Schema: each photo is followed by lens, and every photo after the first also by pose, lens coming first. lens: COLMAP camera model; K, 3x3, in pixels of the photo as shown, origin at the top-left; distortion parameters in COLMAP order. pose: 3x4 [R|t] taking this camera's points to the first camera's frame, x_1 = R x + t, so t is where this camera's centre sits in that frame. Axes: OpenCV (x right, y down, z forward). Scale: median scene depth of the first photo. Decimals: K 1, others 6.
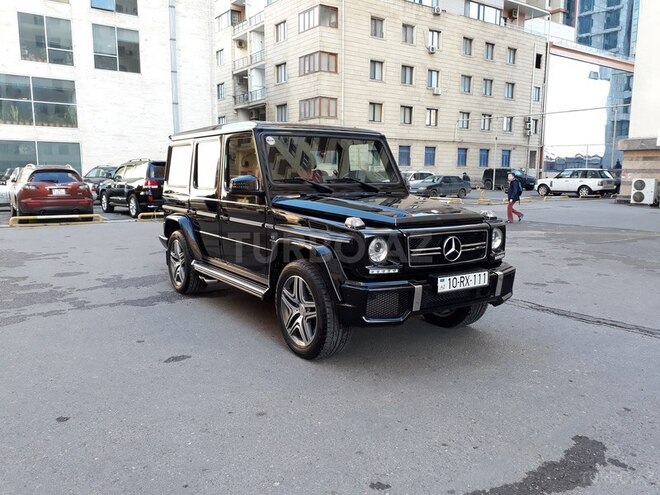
lens RADIAL K [[526.4, 0, 332.3], [0, 526.4, 265.1], [0, 0, 1]] dist [0.004075, 0.000985]
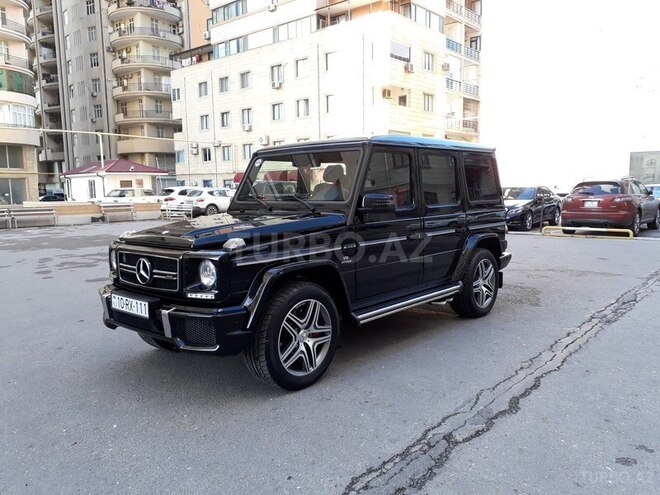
lens RADIAL K [[526.4, 0, 332.3], [0, 526.4, 265.1], [0, 0, 1]] dist [0.004075, 0.000985]
pose [[0.246910, 0.128242, -0.960515, 0.137814], [-0.145164, 0.984915, 0.094183, -0.020356], [0.958104, 0.116178, 0.261801, 0.119326]]
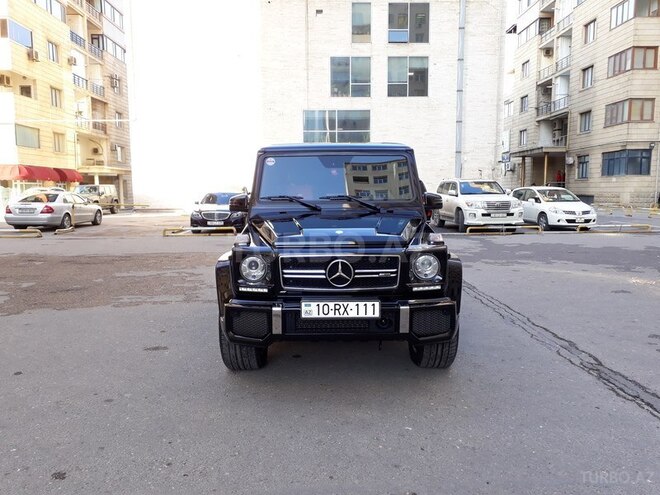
lens RADIAL K [[529.7, 0, 330.8], [0, 529.7, 256.9], [0, 0, 1]] dist [0.024418, -0.014643]
pose [[0.830969, 0.057991, -0.553288, 0.080146], [-0.083281, 0.996312, -0.020653, -0.004291], [0.550050, 0.063241, 0.832734, 0.024516]]
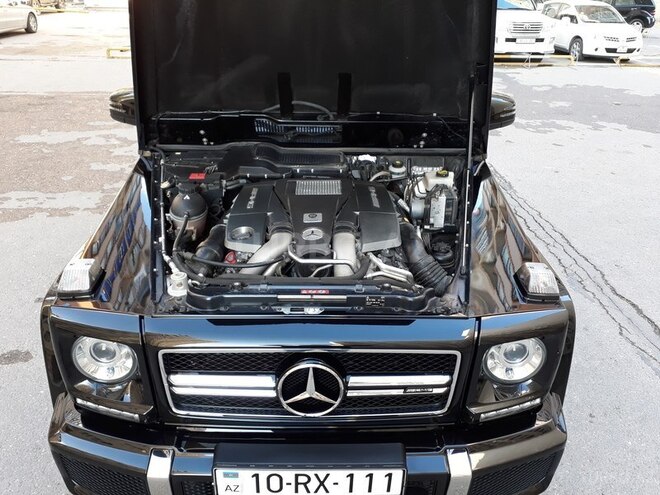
lens RADIAL K [[526.4, 0, 332.3], [0, 526.4, 265.1], [0, 0, 1]] dist [0.004075, 0.000985]
pose [[0.841307, 0.267087, -0.469965, 0.043552], [-0.107560, 0.934736, 0.338673, -0.026801], [0.529748, -0.234378, 0.815128, 0.080199]]
